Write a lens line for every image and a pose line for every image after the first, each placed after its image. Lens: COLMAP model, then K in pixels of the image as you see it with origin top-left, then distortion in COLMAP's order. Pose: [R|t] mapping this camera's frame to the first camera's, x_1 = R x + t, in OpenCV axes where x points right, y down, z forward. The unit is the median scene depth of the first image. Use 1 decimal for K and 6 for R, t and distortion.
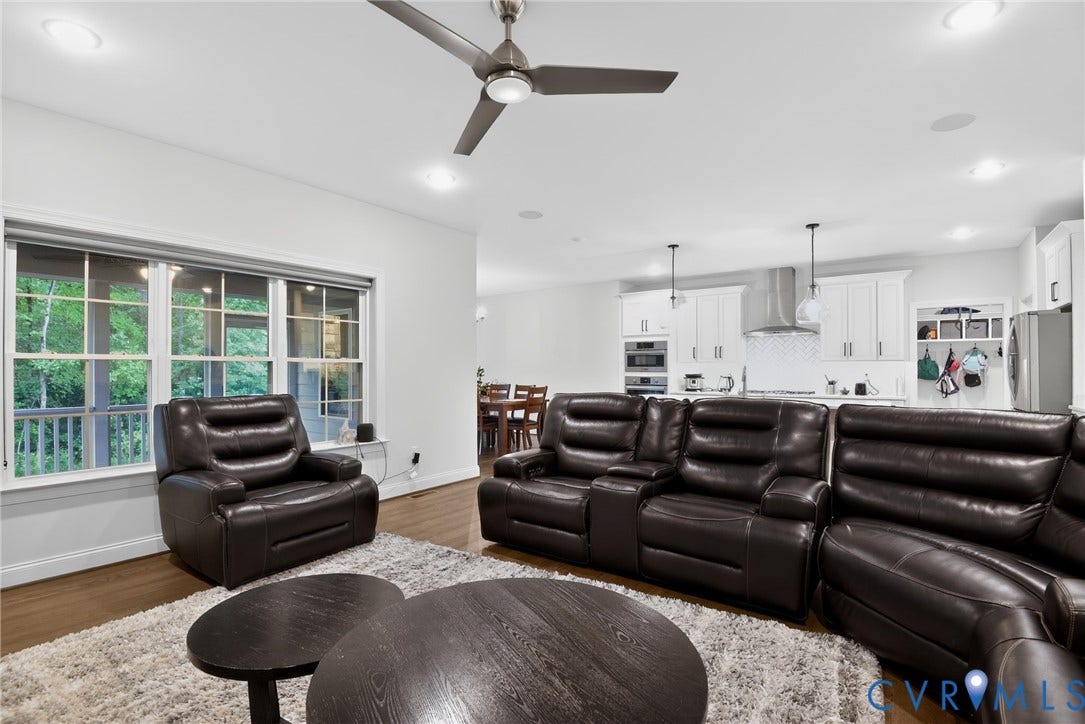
lens RADIAL K [[509.8, 0, 540.9], [0, 509.8, 370.5], [0, 0, 1]] dist [-0.020597, 0.000058]
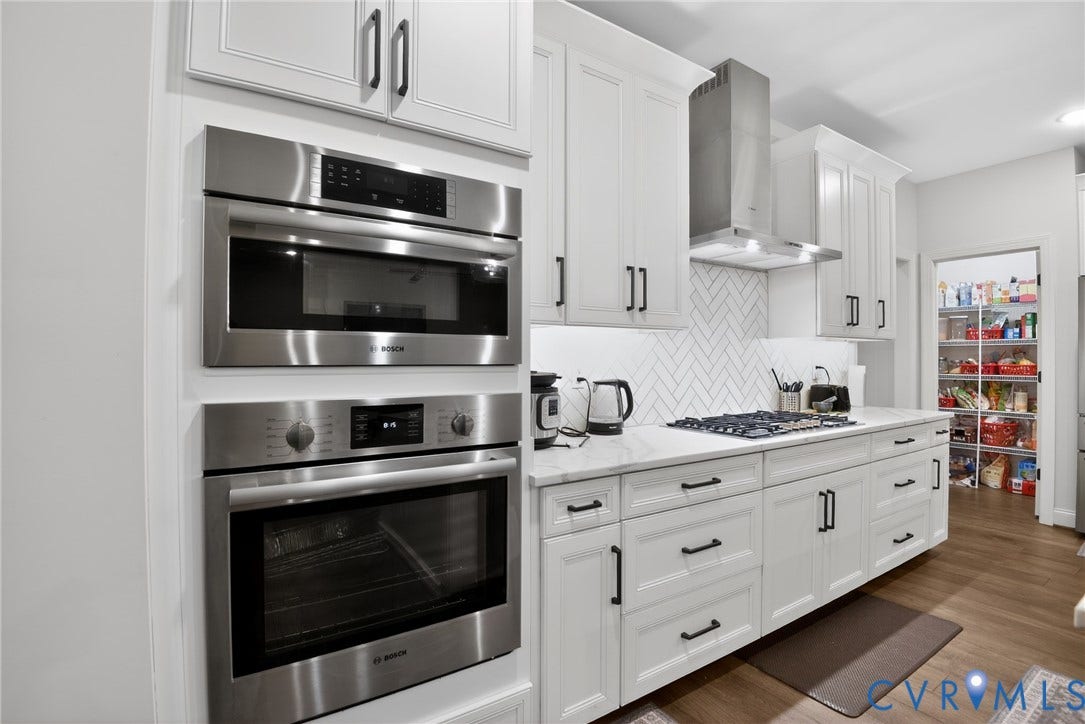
lens RADIAL K [[509.8, 0, 540.9], [0, 509.8, 370.5], [0, 0, 1]] dist [-0.020597, 0.000058]
pose [[0.353994, -0.008861, 0.935206, 0.080755], [-0.002609, 0.999942, 0.010462, 0.001896], [-0.935244, -0.006143, 0.353951, 0.899633]]
